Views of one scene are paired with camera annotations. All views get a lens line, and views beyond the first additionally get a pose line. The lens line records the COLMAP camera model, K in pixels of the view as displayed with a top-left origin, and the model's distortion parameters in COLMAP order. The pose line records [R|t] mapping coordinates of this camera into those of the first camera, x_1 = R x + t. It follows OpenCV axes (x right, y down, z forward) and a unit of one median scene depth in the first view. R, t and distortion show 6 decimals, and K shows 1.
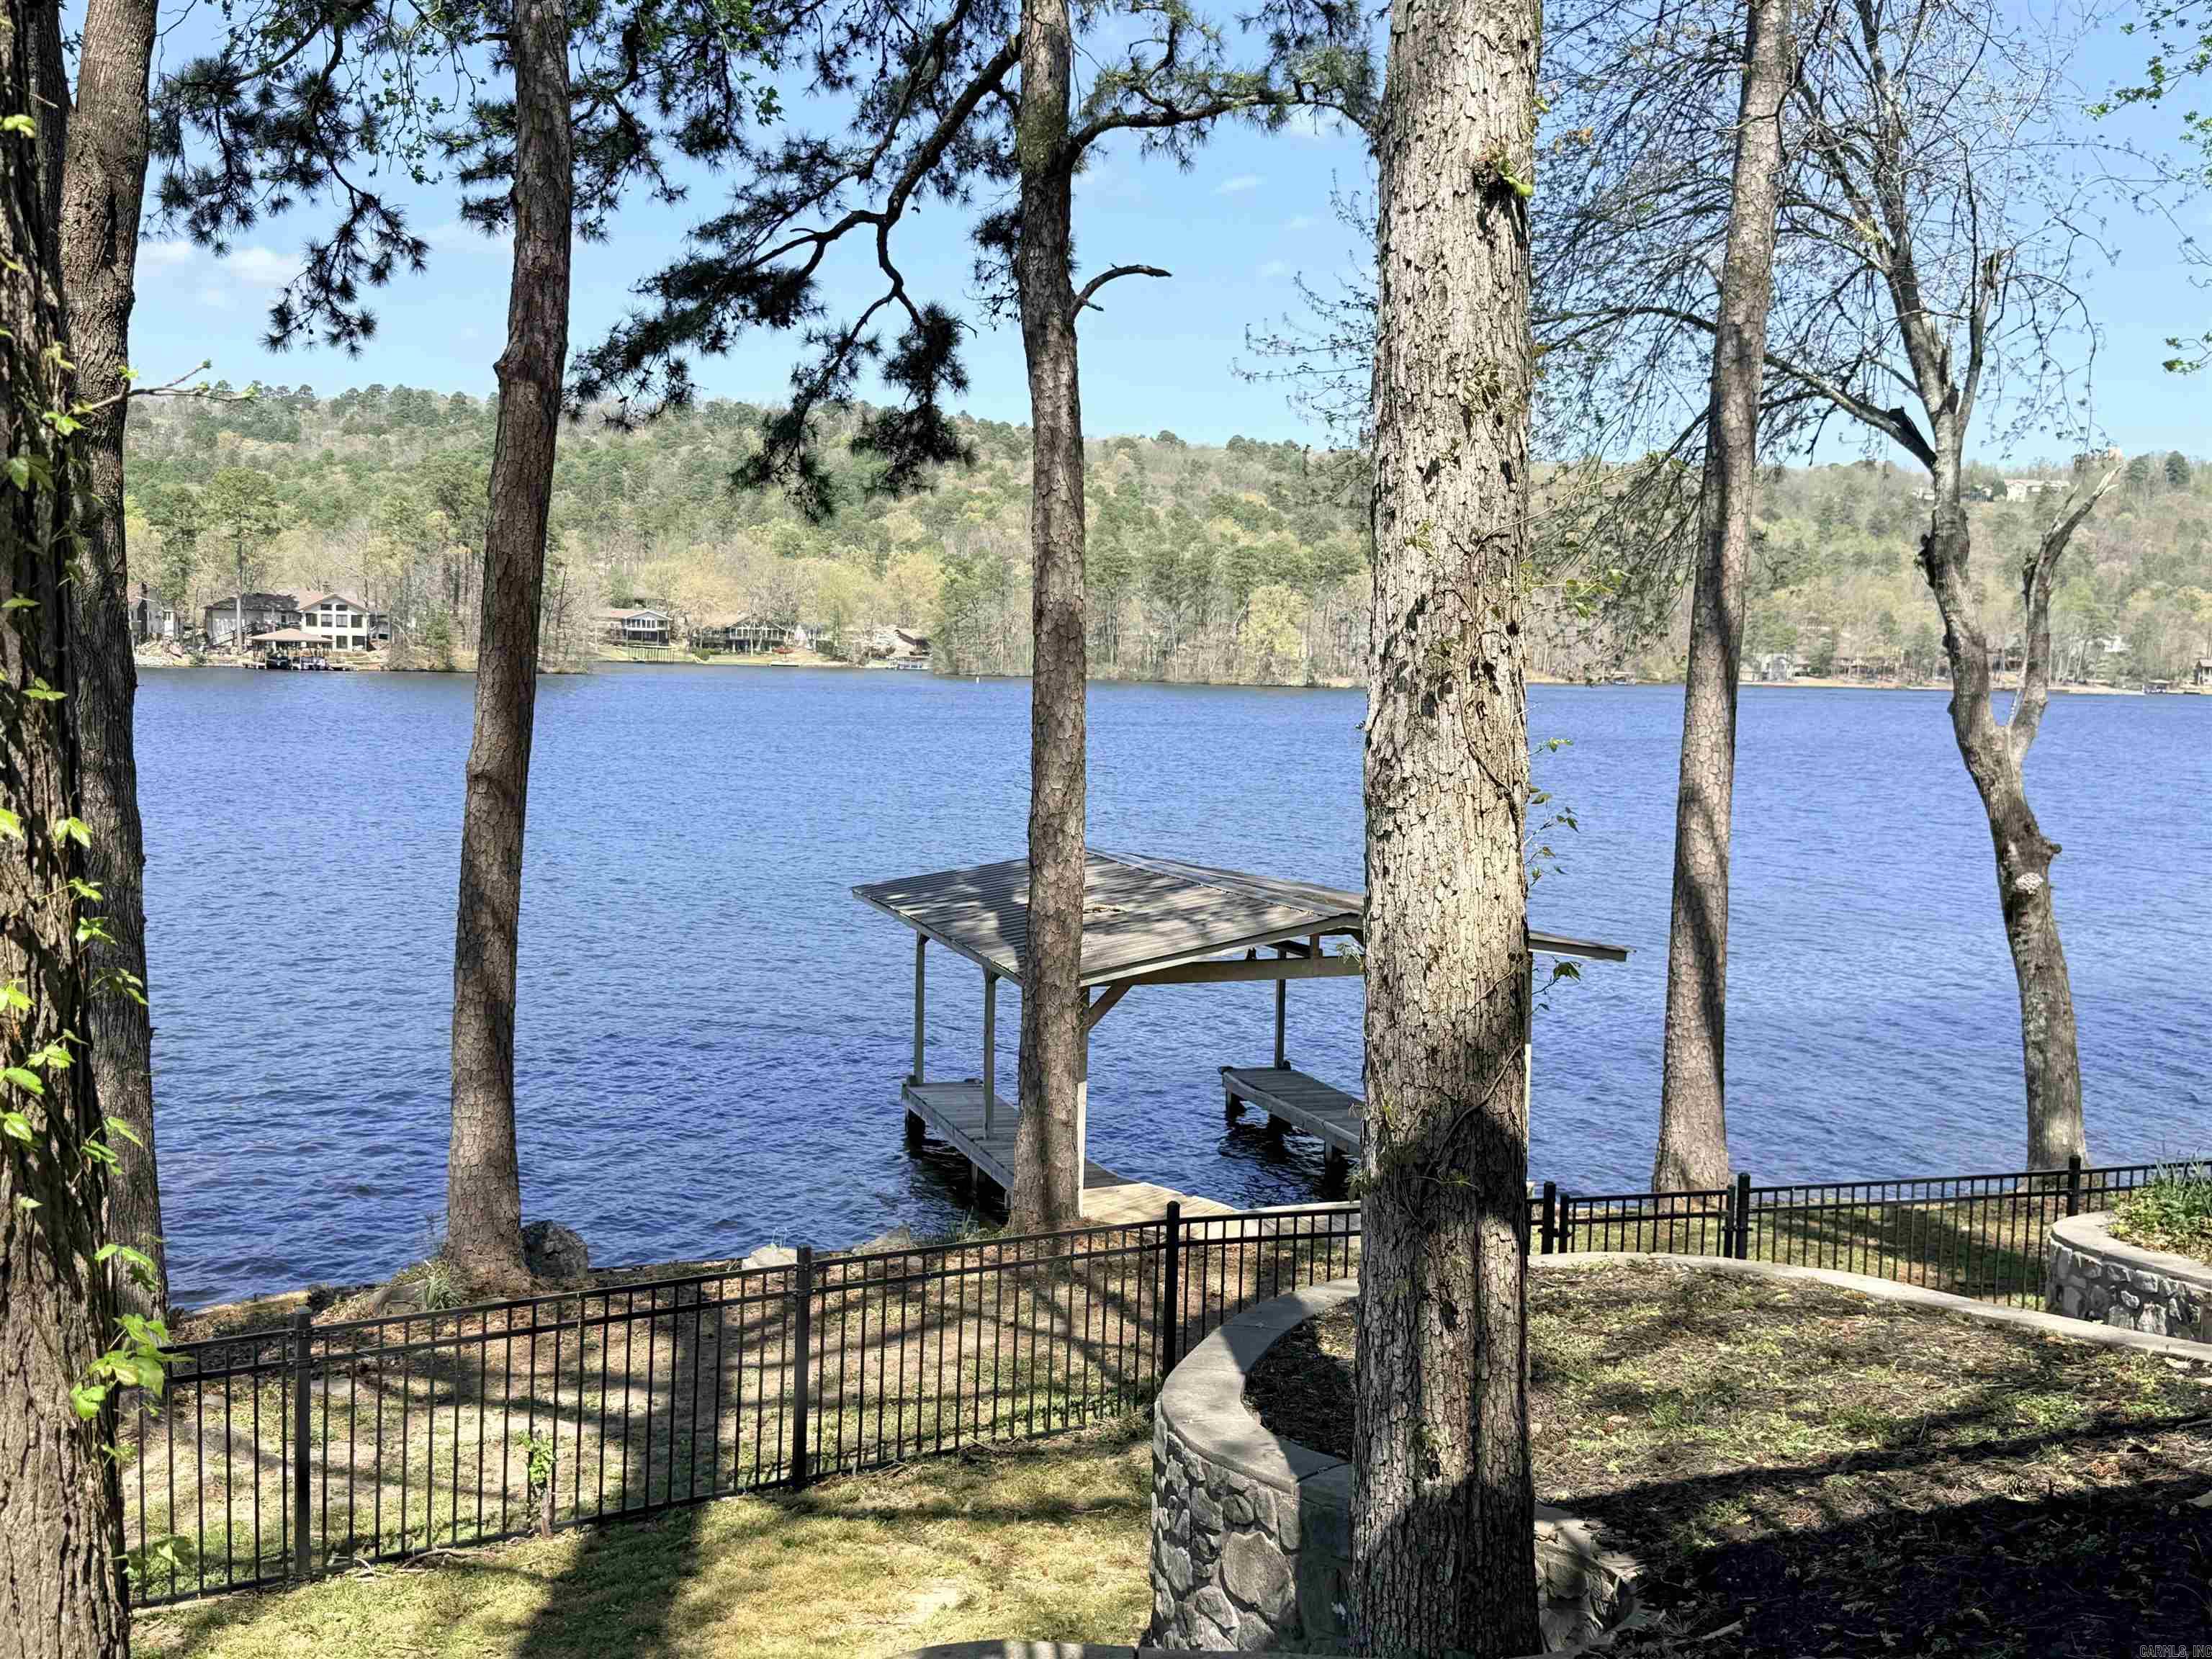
lens RADIAL K [[2253.4, 0, 1107.9], [0, 2253.4, 841.5], [0, 0, 1]] dist [0.090202, 0.000000]
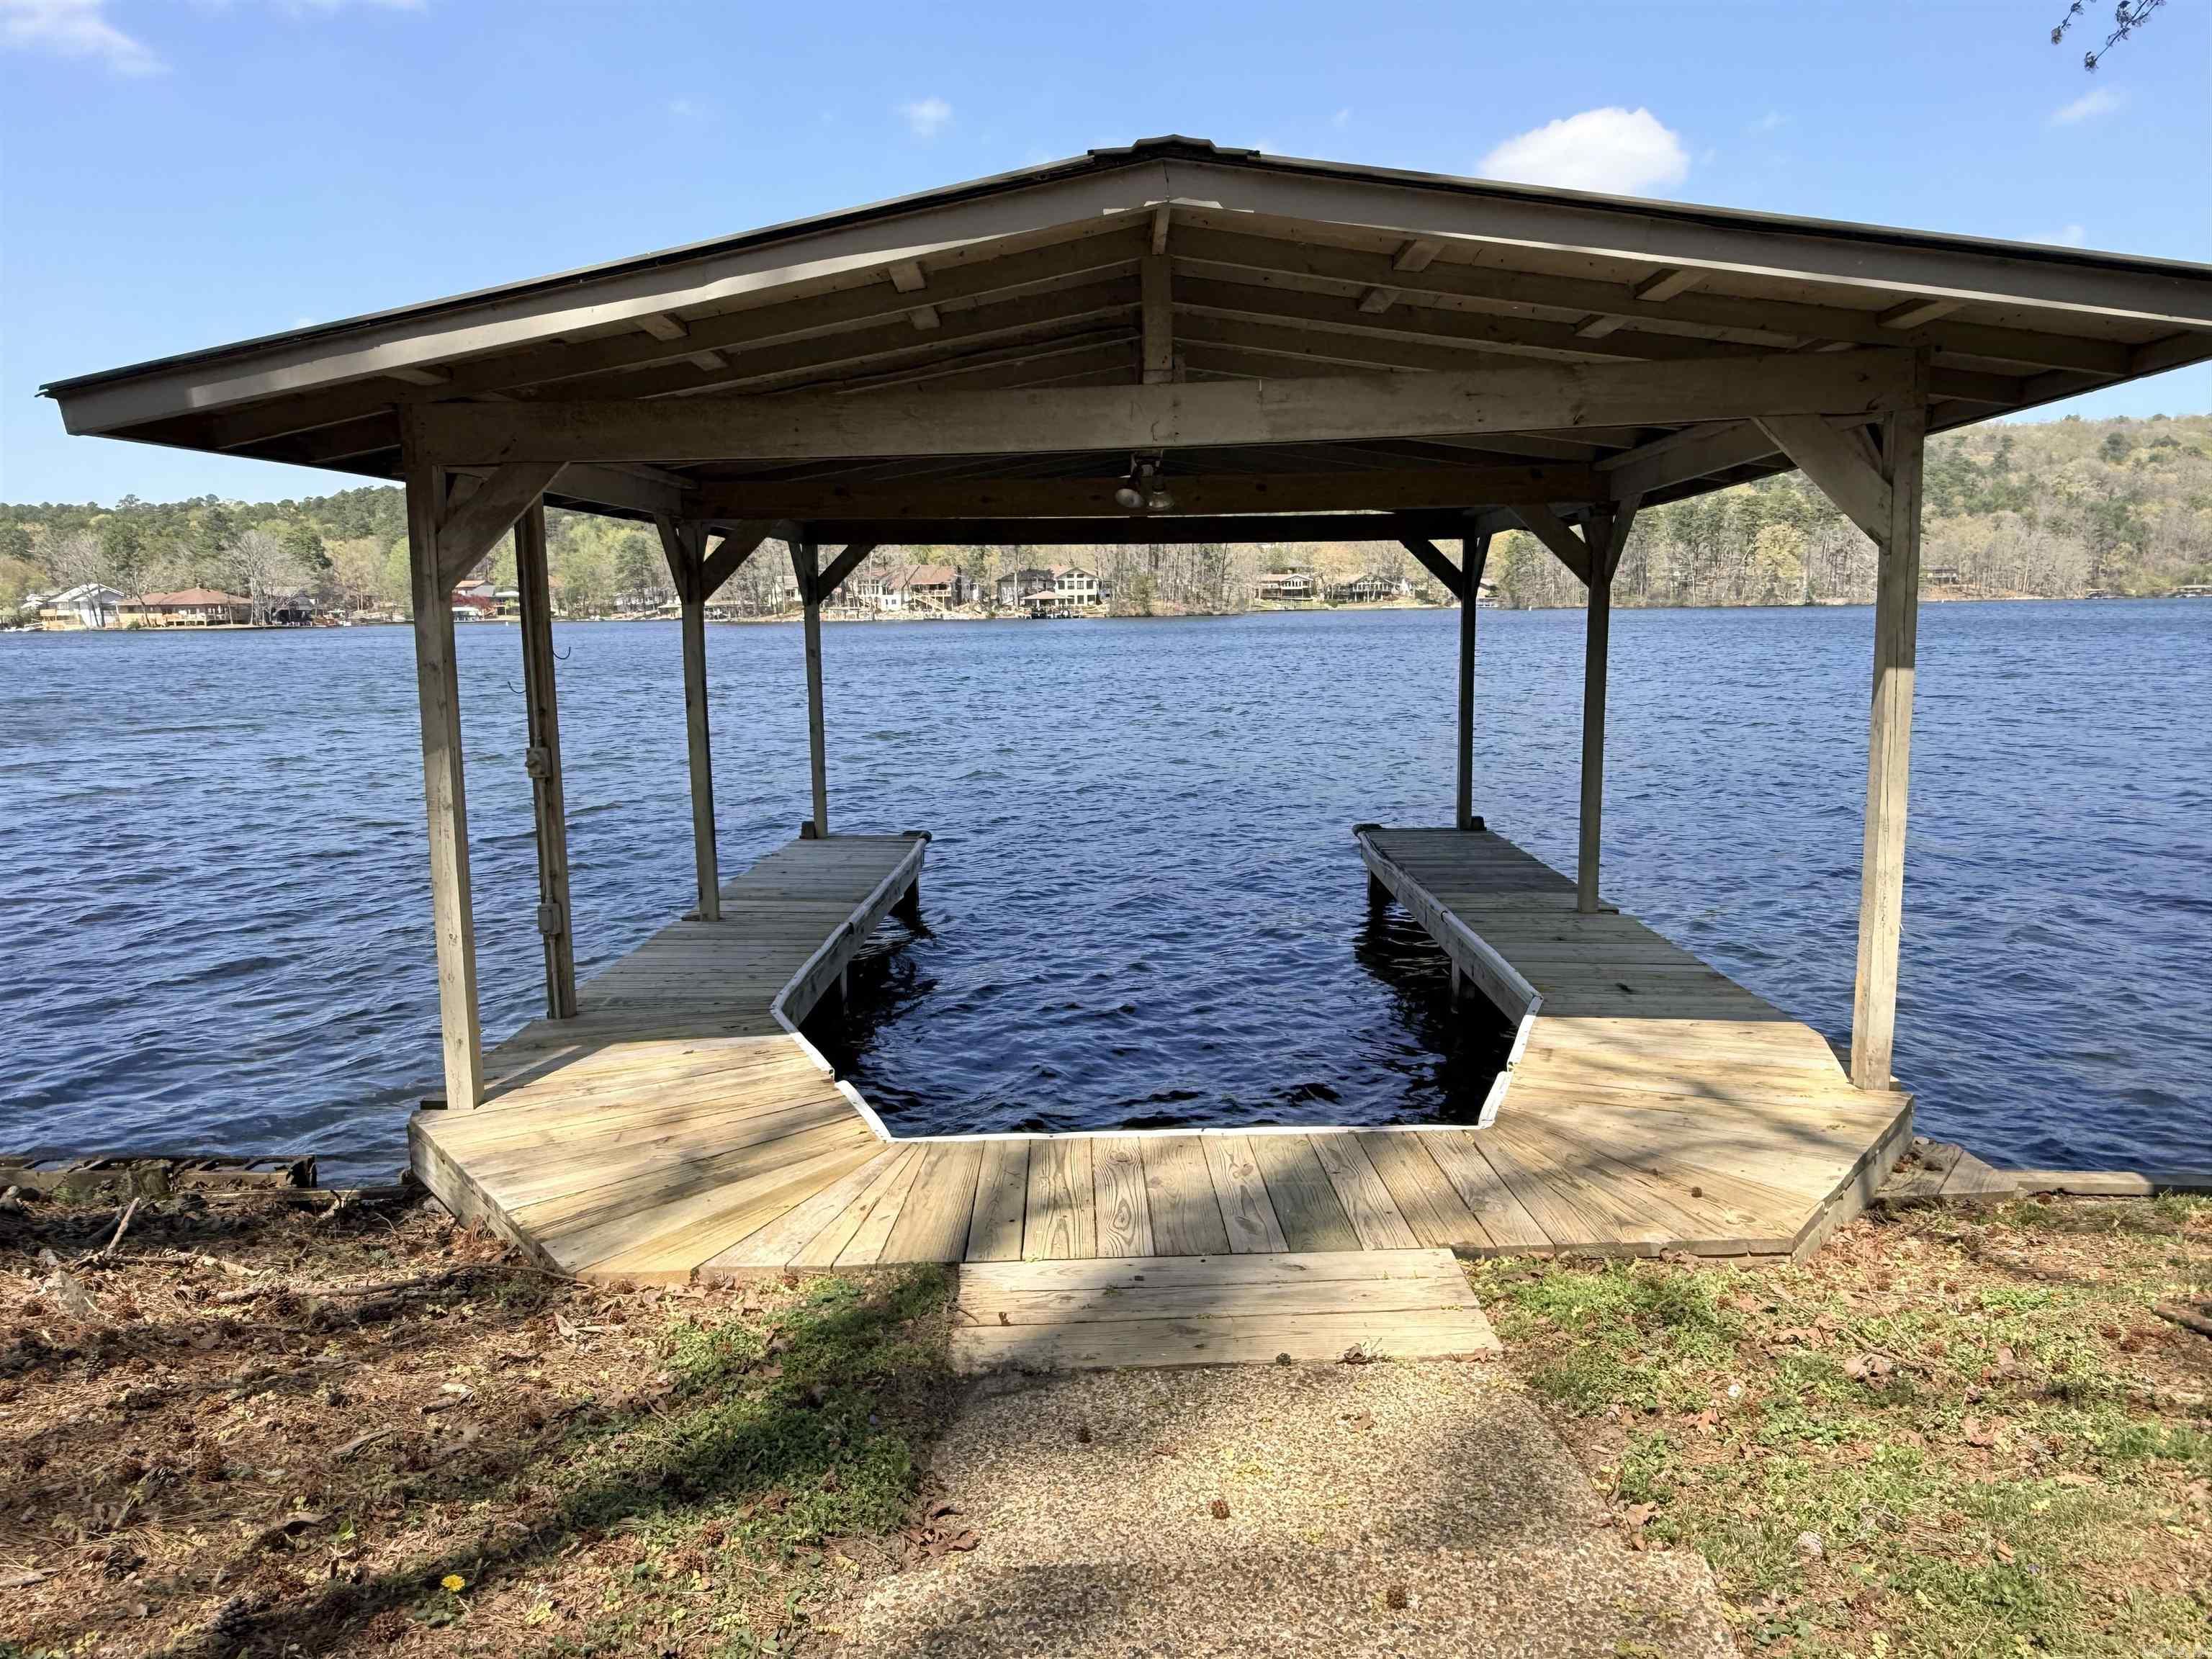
lens RADIAL K [[1473.6, 0, 1100.9], [0, 1473.6, 830.9], [0, 0, 1]] dist [-0.001156, 0.001238]
pose [[0.933280, 0.013277, -0.358904, 0.144597], [0.005269, 0.998703, 0.050647, 0.097458], [0.359111, -0.049159, 0.931999, 0.734412]]
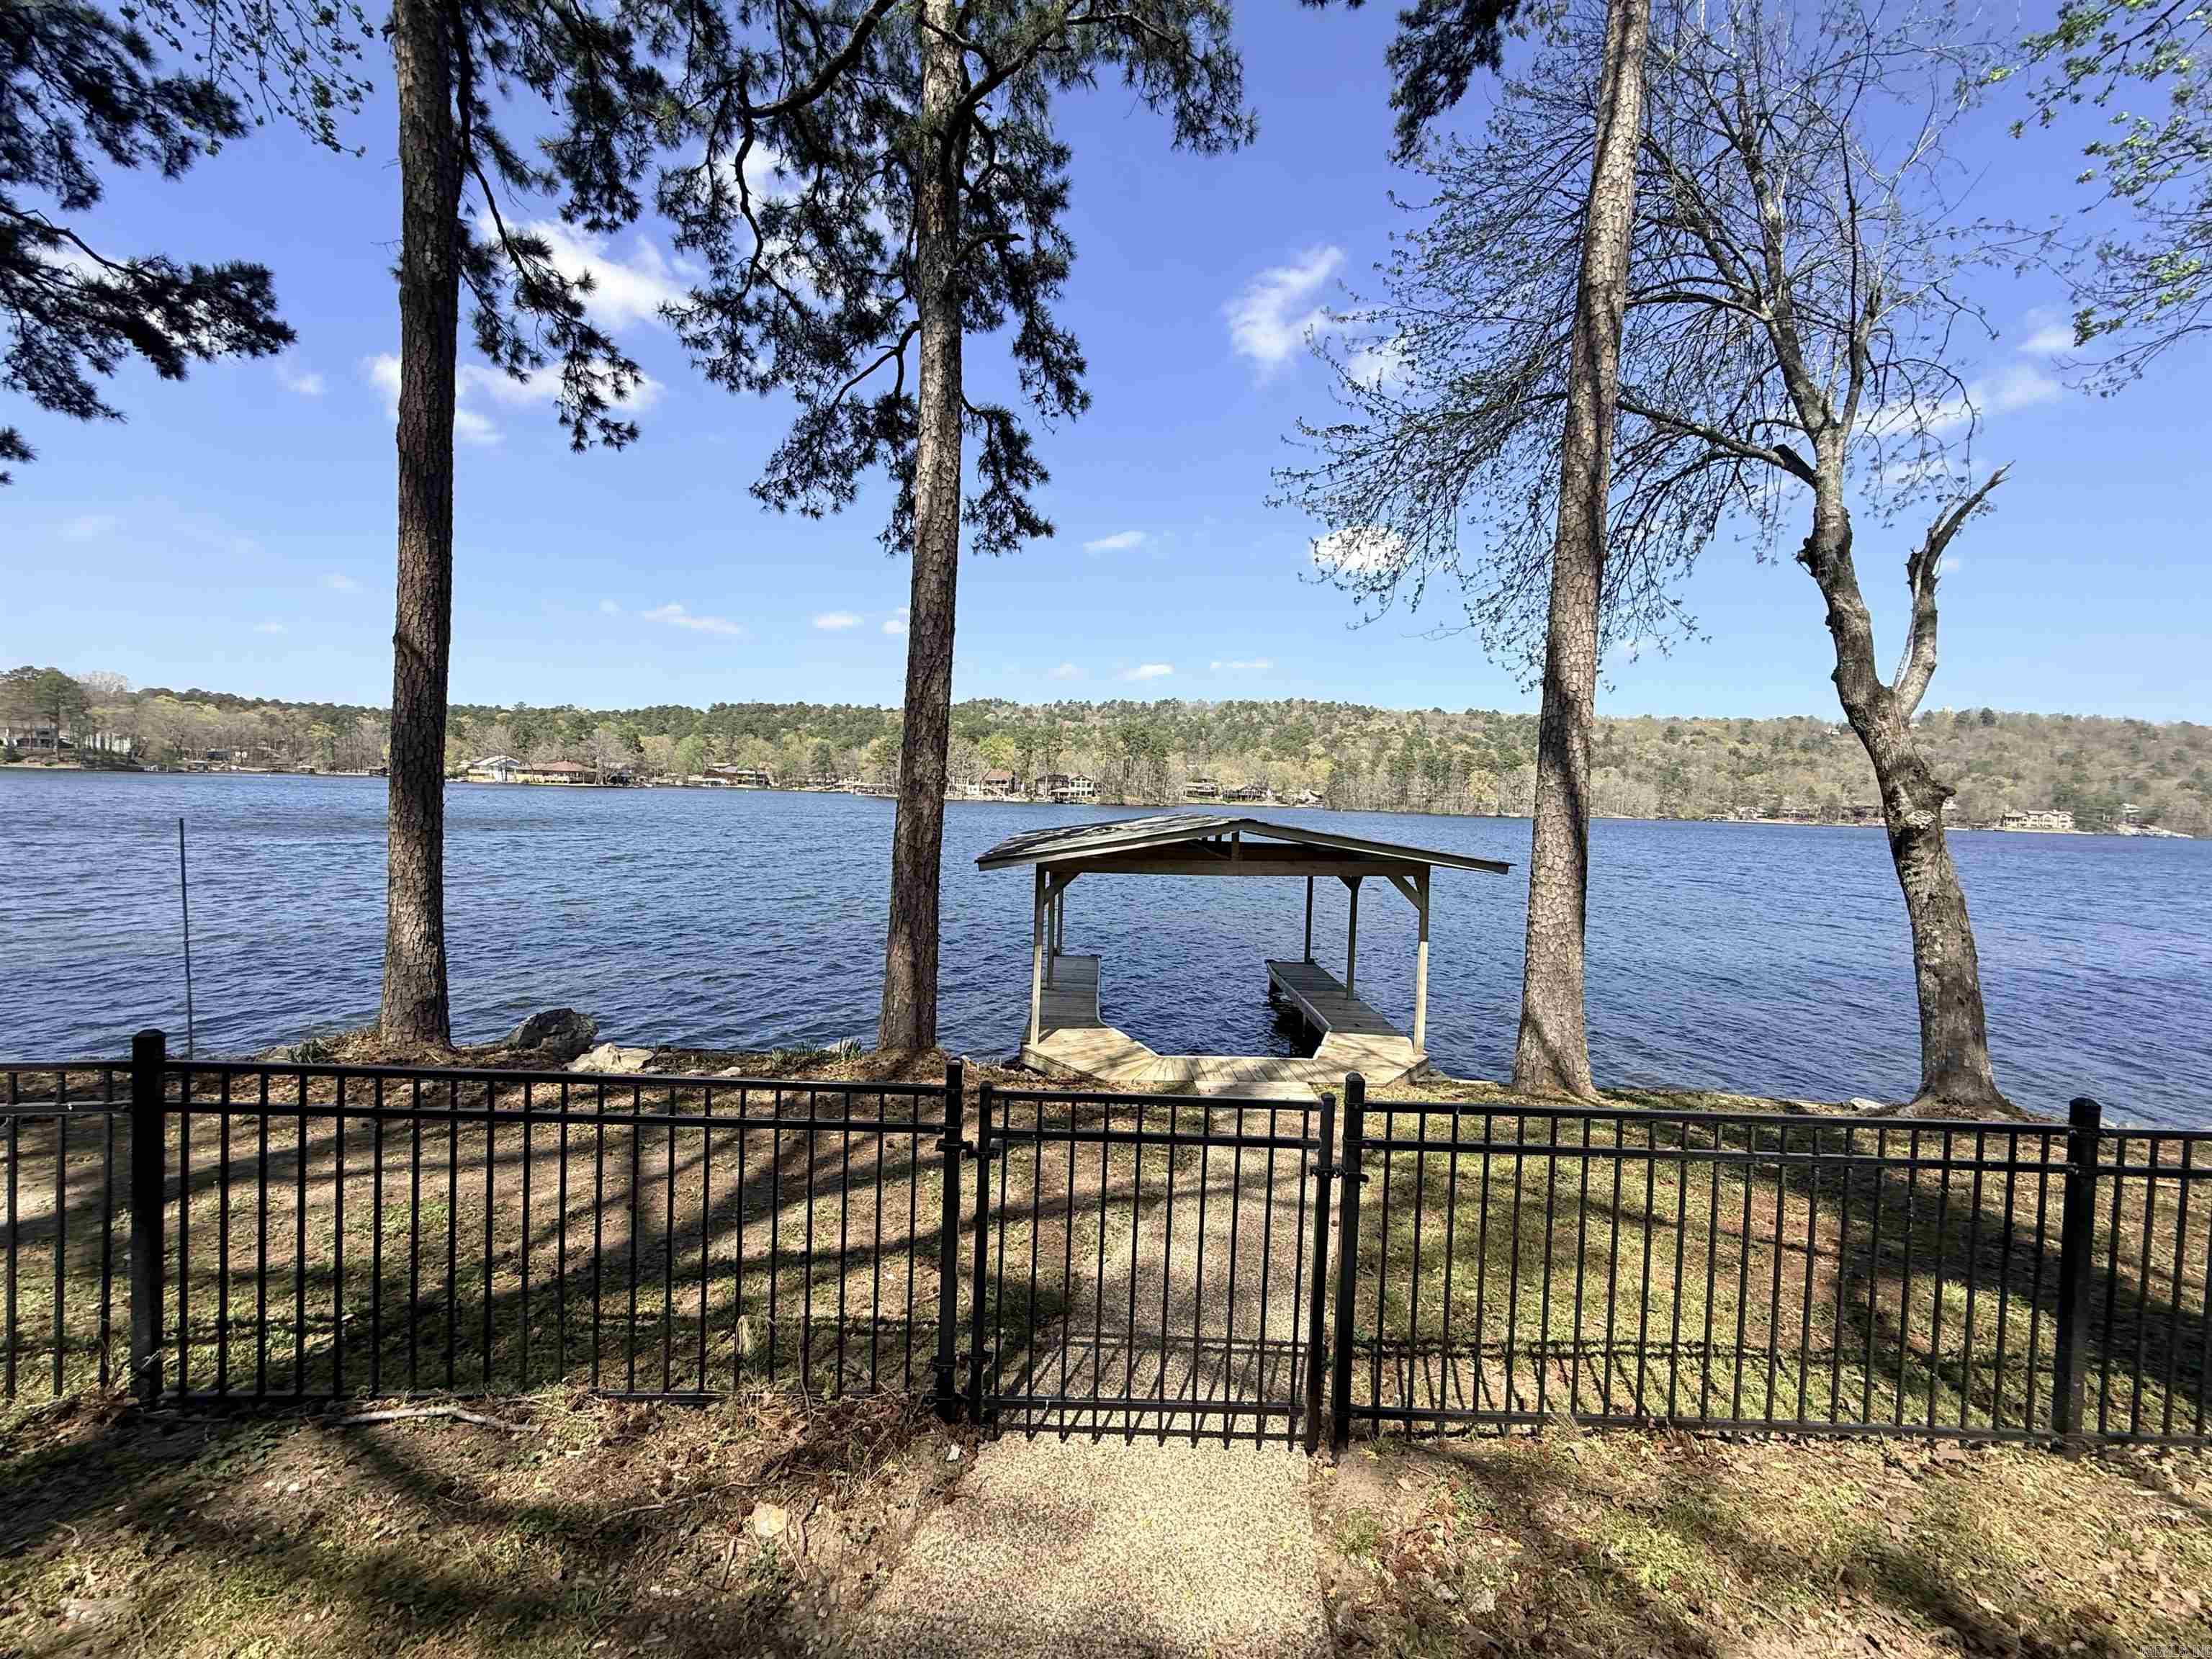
lens RADIAL K [[896.5, 0, 1108.3], [0, 896.5, 830.2], [0, 0, 1]] dist [-0.001443, 0.000556]
pose [[0.942840, 0.019527, -0.332672, 0.173886], [-0.040254, 0.997646, -0.055525, 0.059527], [0.330805, 0.065742, 0.941406, 0.453668]]
